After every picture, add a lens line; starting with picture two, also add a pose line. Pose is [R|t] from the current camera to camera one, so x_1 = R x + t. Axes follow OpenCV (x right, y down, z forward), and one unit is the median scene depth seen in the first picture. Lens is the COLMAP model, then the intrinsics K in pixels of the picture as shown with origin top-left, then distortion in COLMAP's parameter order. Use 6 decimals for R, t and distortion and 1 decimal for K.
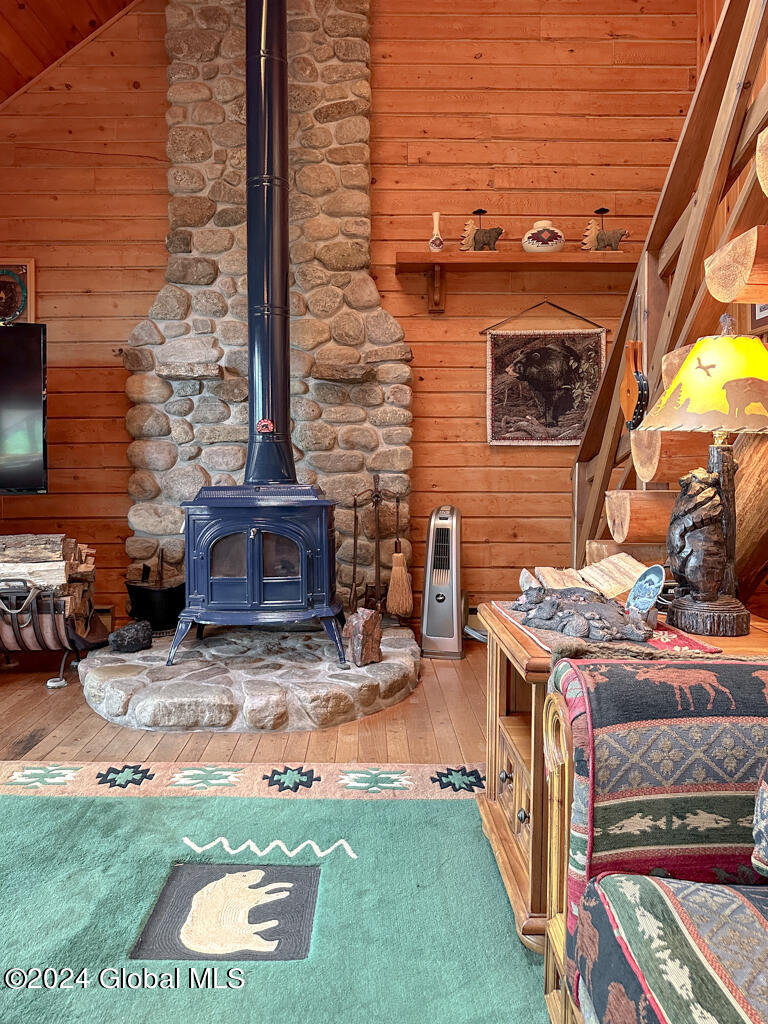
lens RADIAL K [[739.1, 0, 382.2], [0, 739.1, 512.3], [0, 0, 1]] dist [-0.000224, -0.012899]
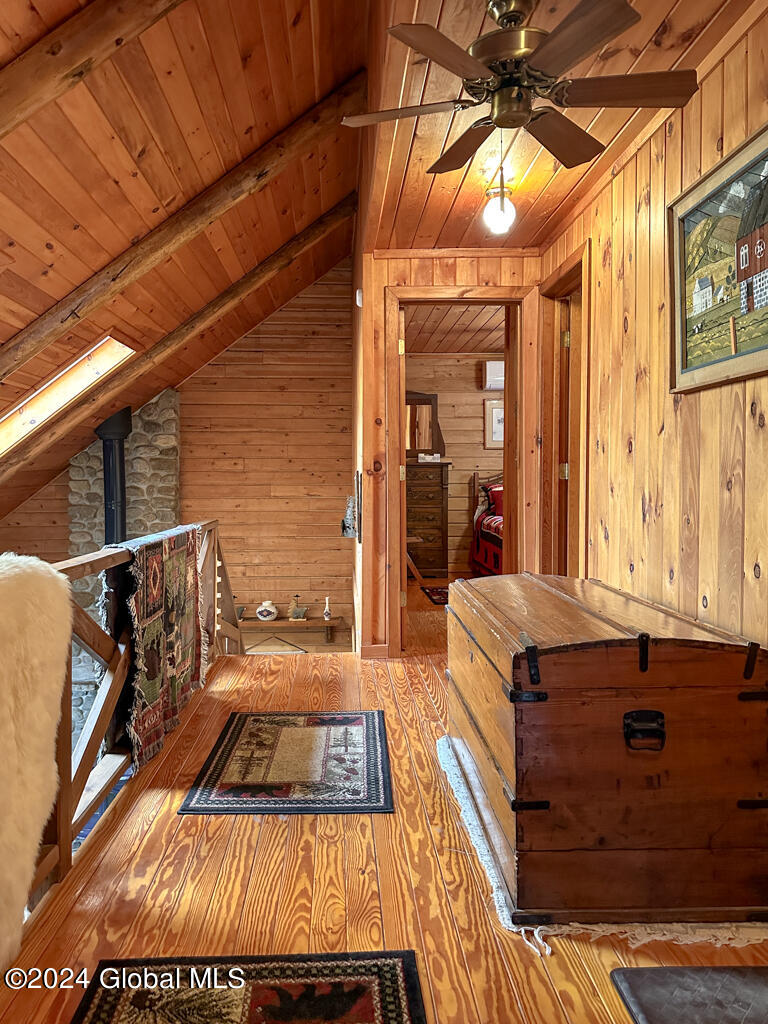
lens RADIAL K [[739.1, 0, 387.5], [0, 739.1, 508.0], [0, 0, 1]] dist [-0.000224, -0.012899]
pose [[0.999701, 0.002356, 0.024342, 0.490141], [-0.002566, 0.999960, 0.008622, -0.661845], [-0.024321, -0.008682, 0.999666, -0.943898]]
